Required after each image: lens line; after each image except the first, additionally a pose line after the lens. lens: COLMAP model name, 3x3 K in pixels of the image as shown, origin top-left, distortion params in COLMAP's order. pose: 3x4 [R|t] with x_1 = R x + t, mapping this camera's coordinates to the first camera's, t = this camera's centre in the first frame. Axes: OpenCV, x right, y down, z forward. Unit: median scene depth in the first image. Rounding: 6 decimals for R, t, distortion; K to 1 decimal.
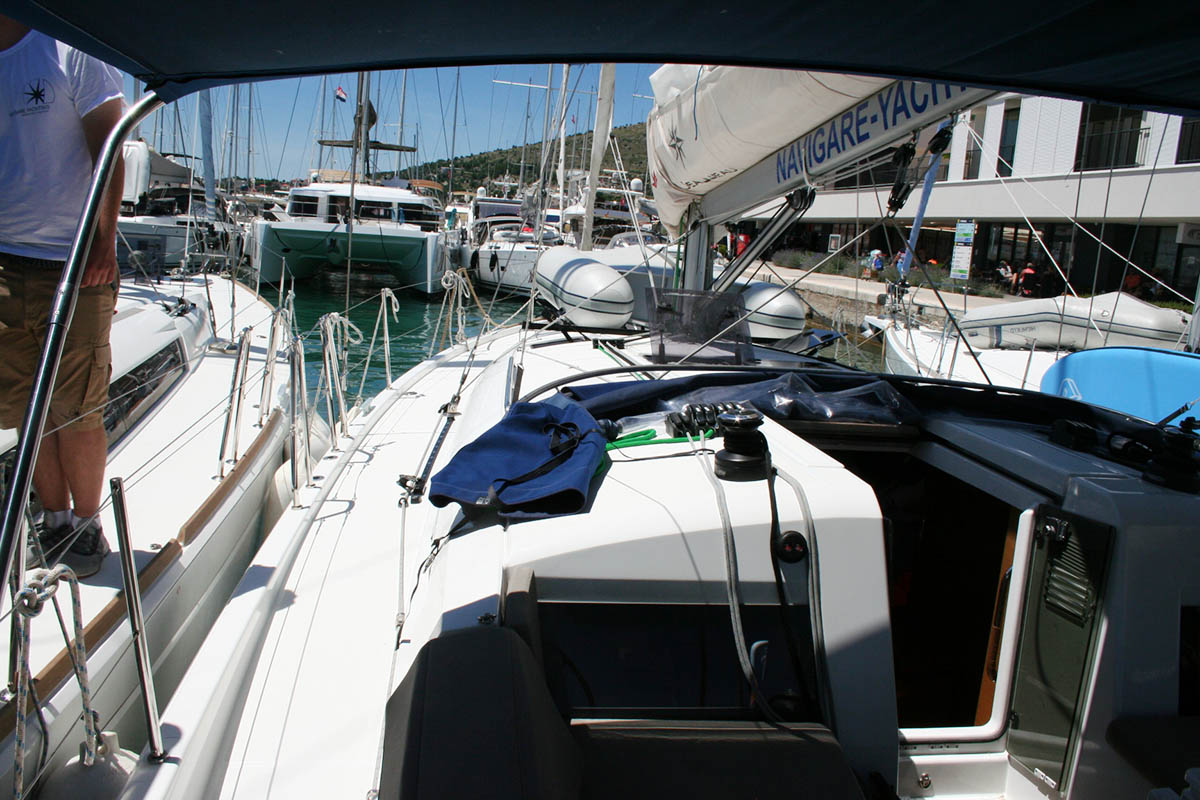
lens RADIAL K [[1044.1, 0, 600.0], [0, 1044.1, 400.0], [0, 0, 1]] dist [-0.178453, 0.202202]
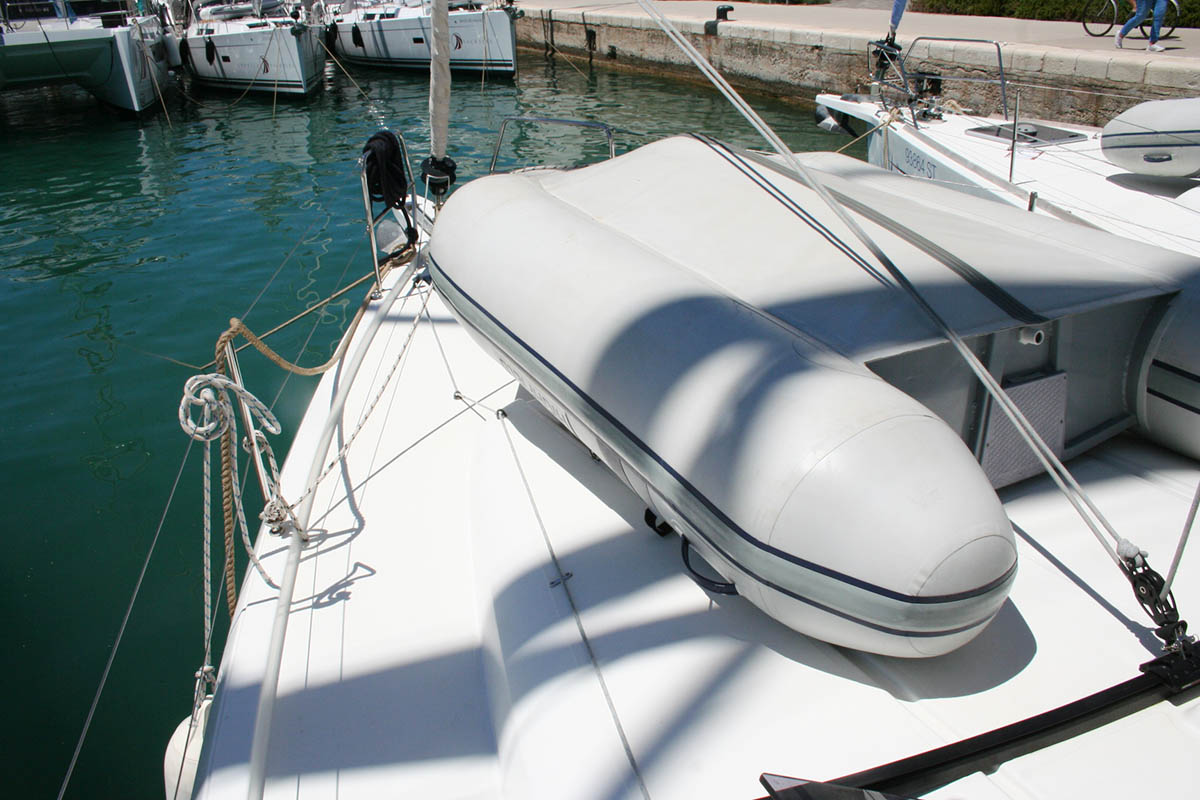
lens RADIAL K [[1044.1, 0, 600.0], [0, 1044.1, 400.0], [0, 0, 1]] dist [-0.178453, 0.202202]
pose [[0.958114, -0.219154, 0.184364, -0.019866], [0.165100, 0.948685, 0.269703, -0.042230], [-0.234009, -0.227968, 0.945130, 0.156480]]
